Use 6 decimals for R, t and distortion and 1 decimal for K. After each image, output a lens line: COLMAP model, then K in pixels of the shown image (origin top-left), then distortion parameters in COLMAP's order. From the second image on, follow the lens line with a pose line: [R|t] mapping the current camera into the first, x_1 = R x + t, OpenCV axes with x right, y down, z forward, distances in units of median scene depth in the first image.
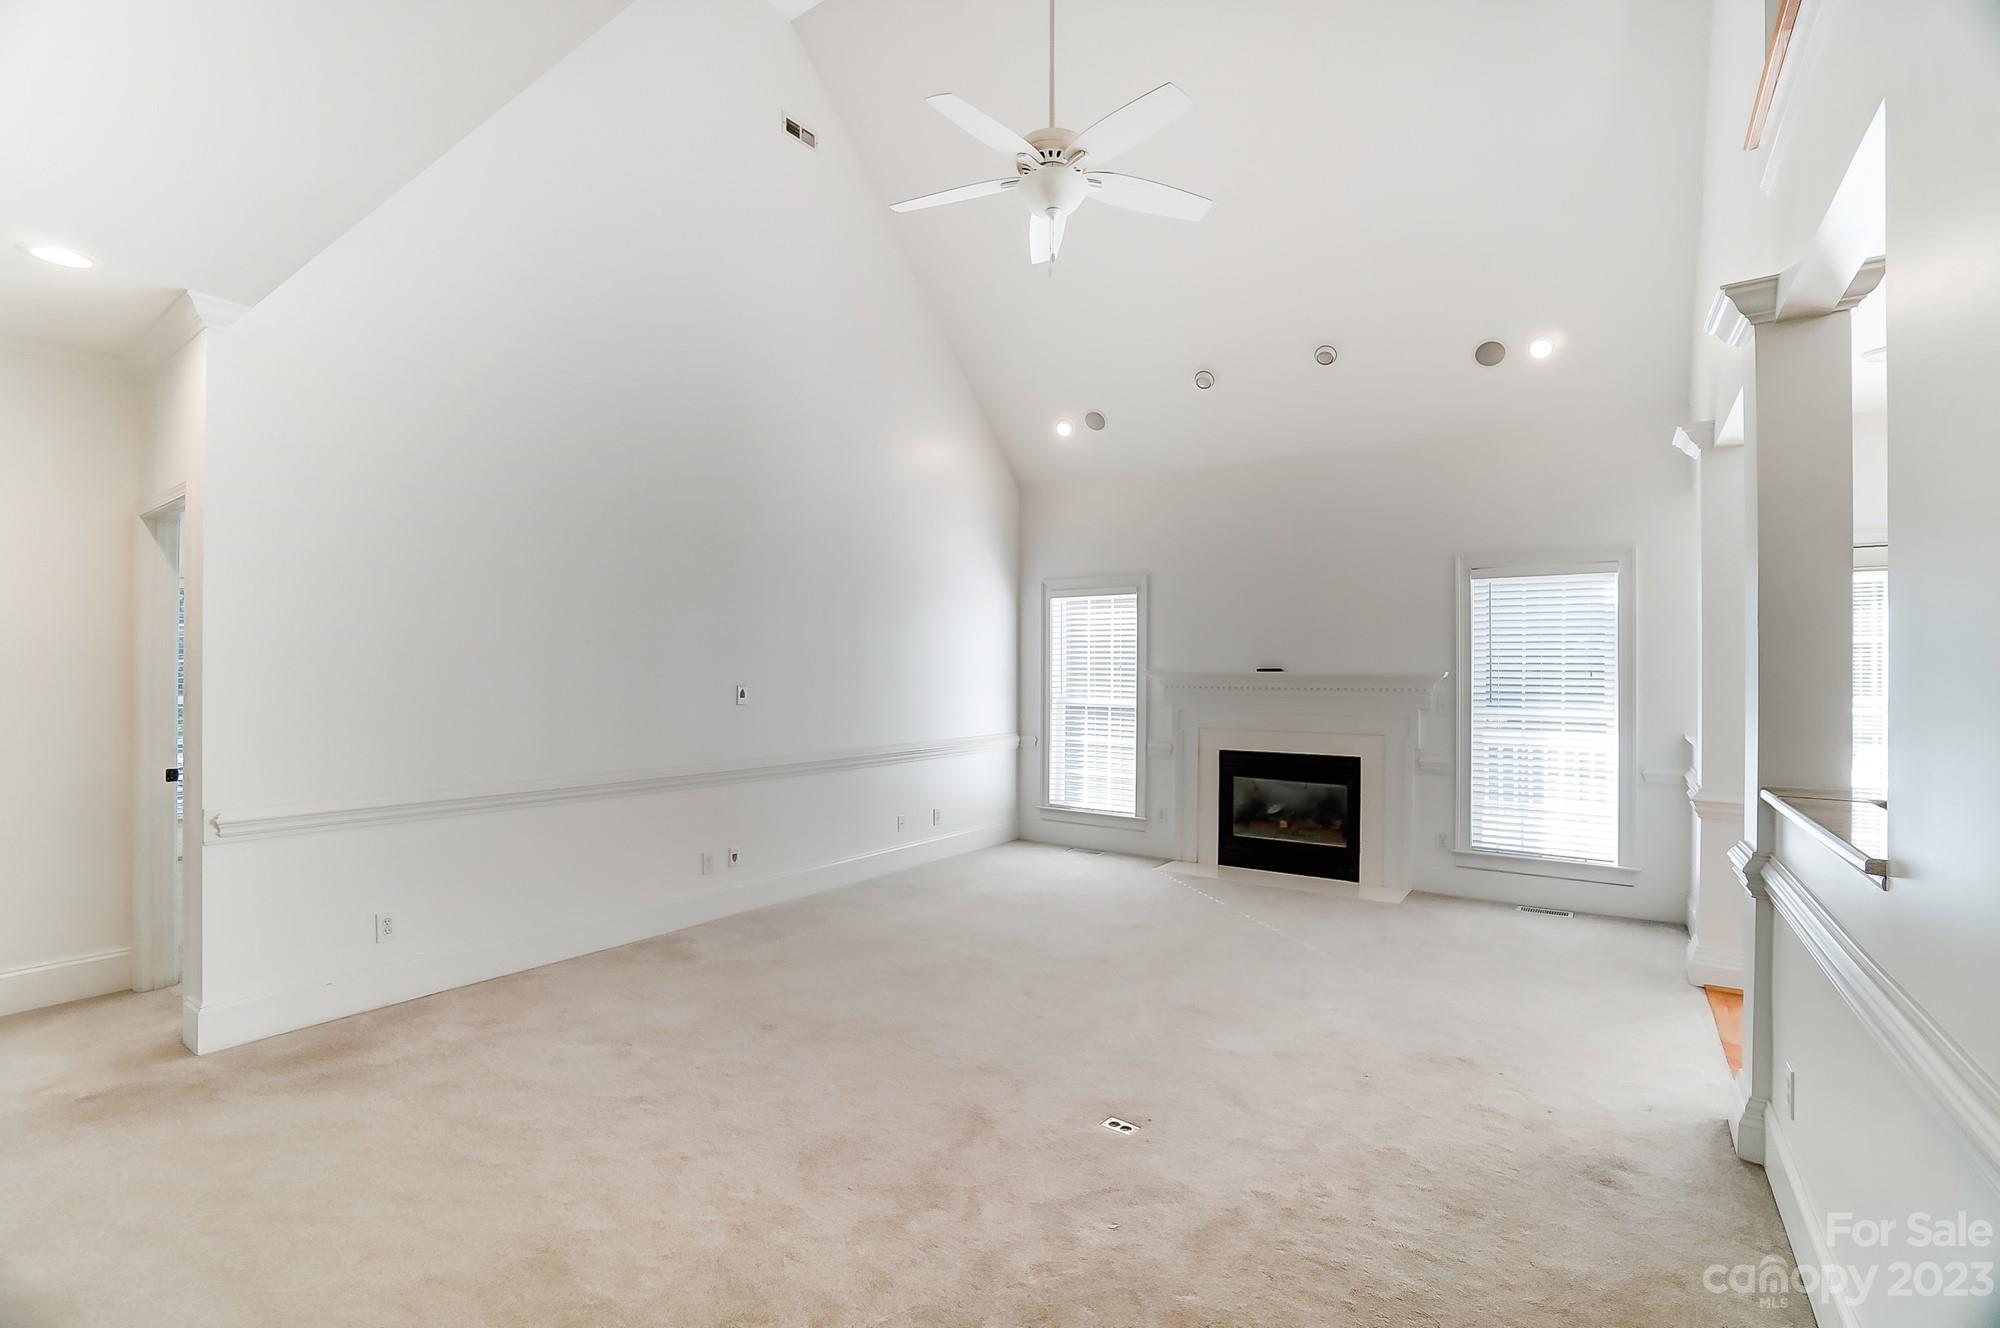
lens RADIAL K [[868.1, 0, 988.6], [0, 868.1, 667.6], [0, 0, 1]] dist [-0.009197, -0.000284]
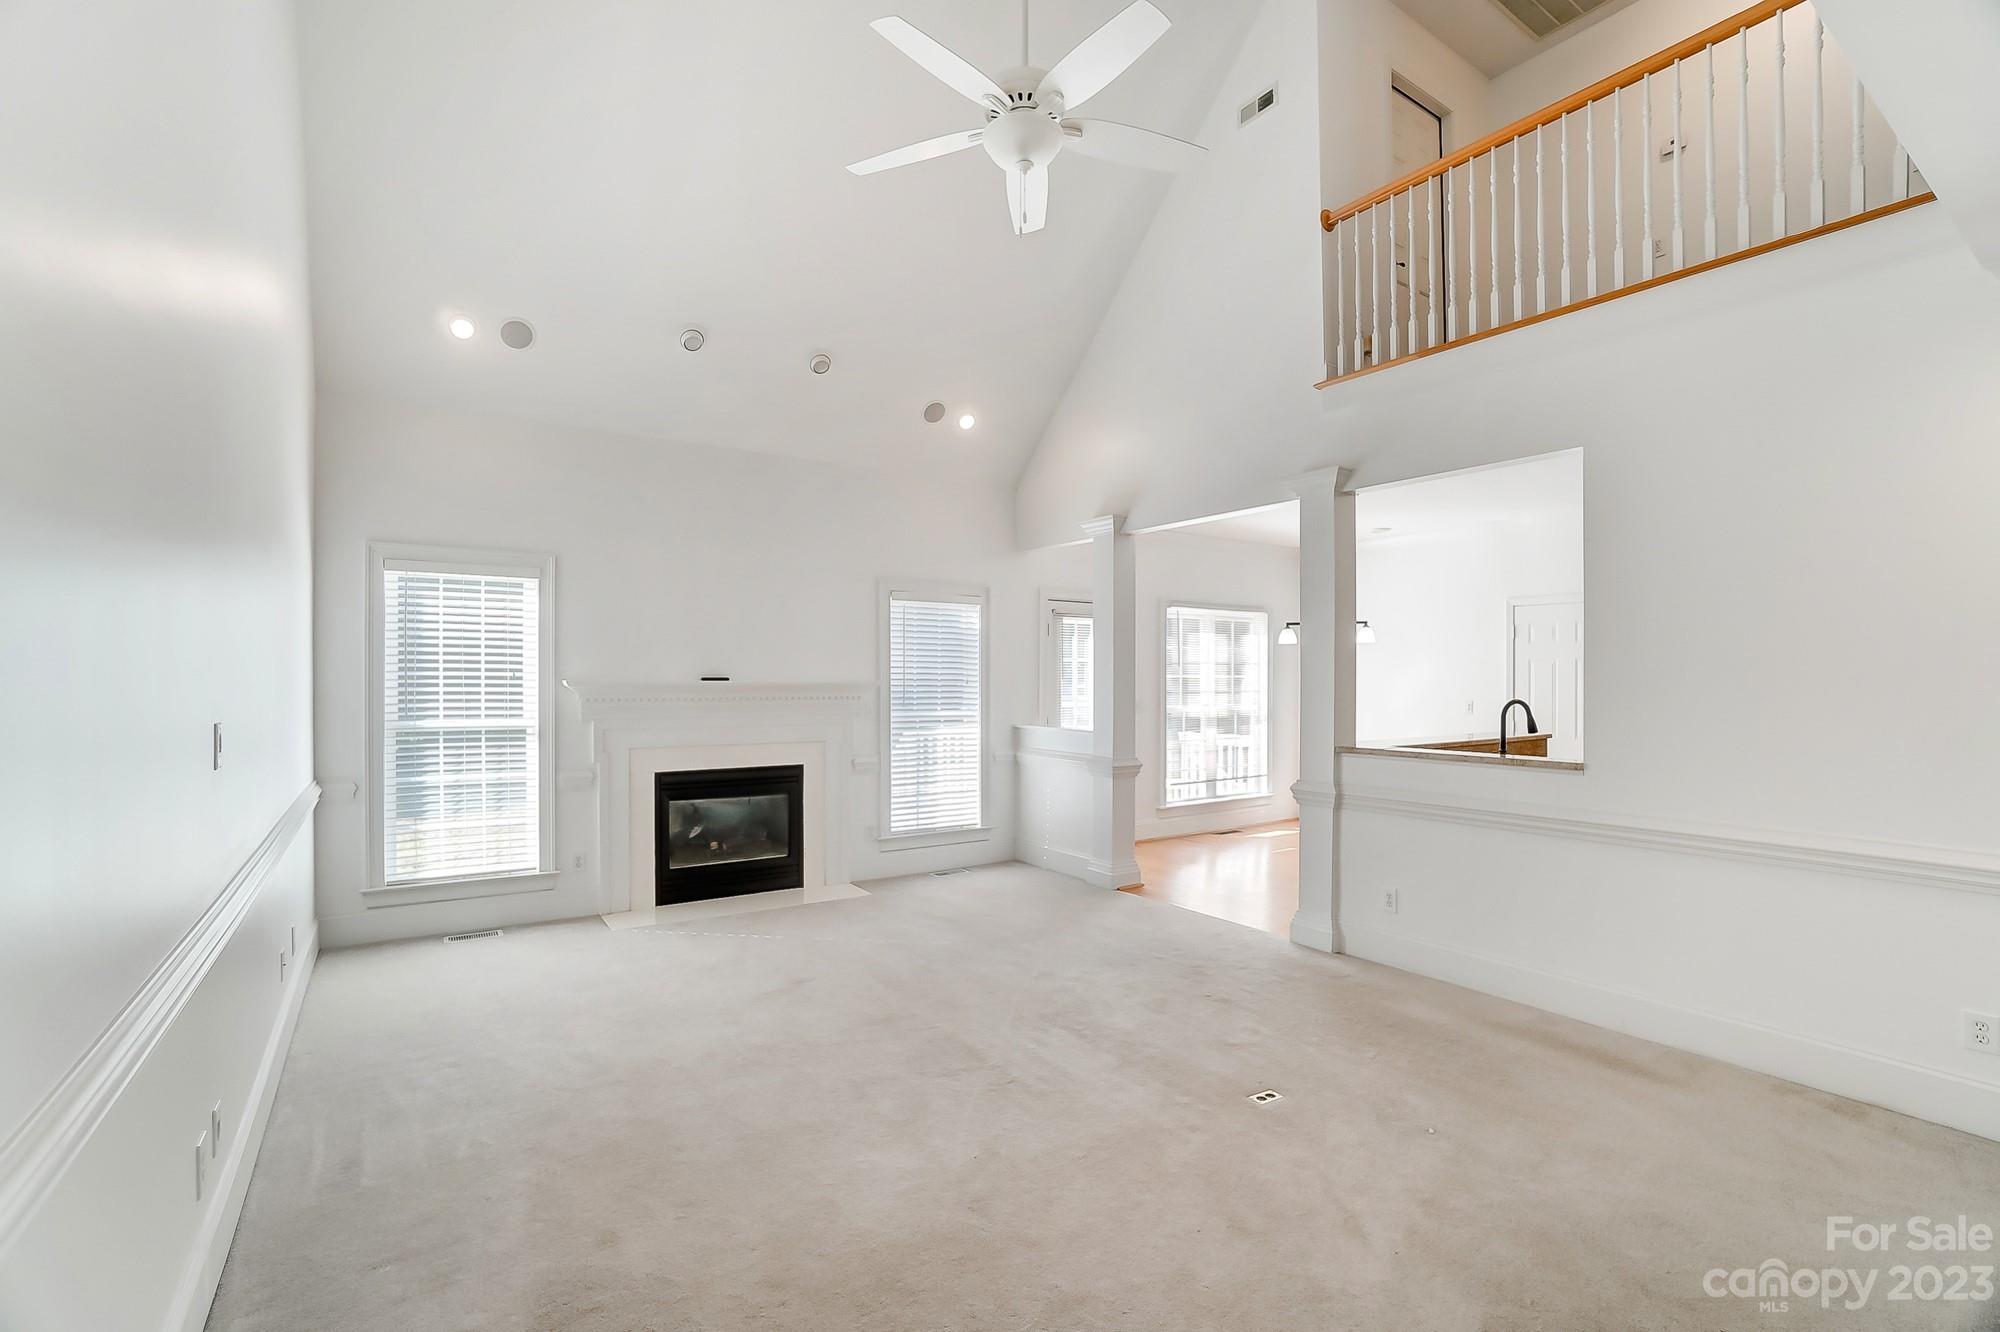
lens RADIAL K [[868.1, 0, 993.7], [0, 868.1, 681.1], [0, 0, 1]] dist [-0.009197, -0.000284]
pose [[0.405707, -0.001962, 0.914001, -0.381498], [-0.000514, 0.999997, 0.002375, 0.002687], [-0.914003, -0.001433, 0.405704, 0.351383]]
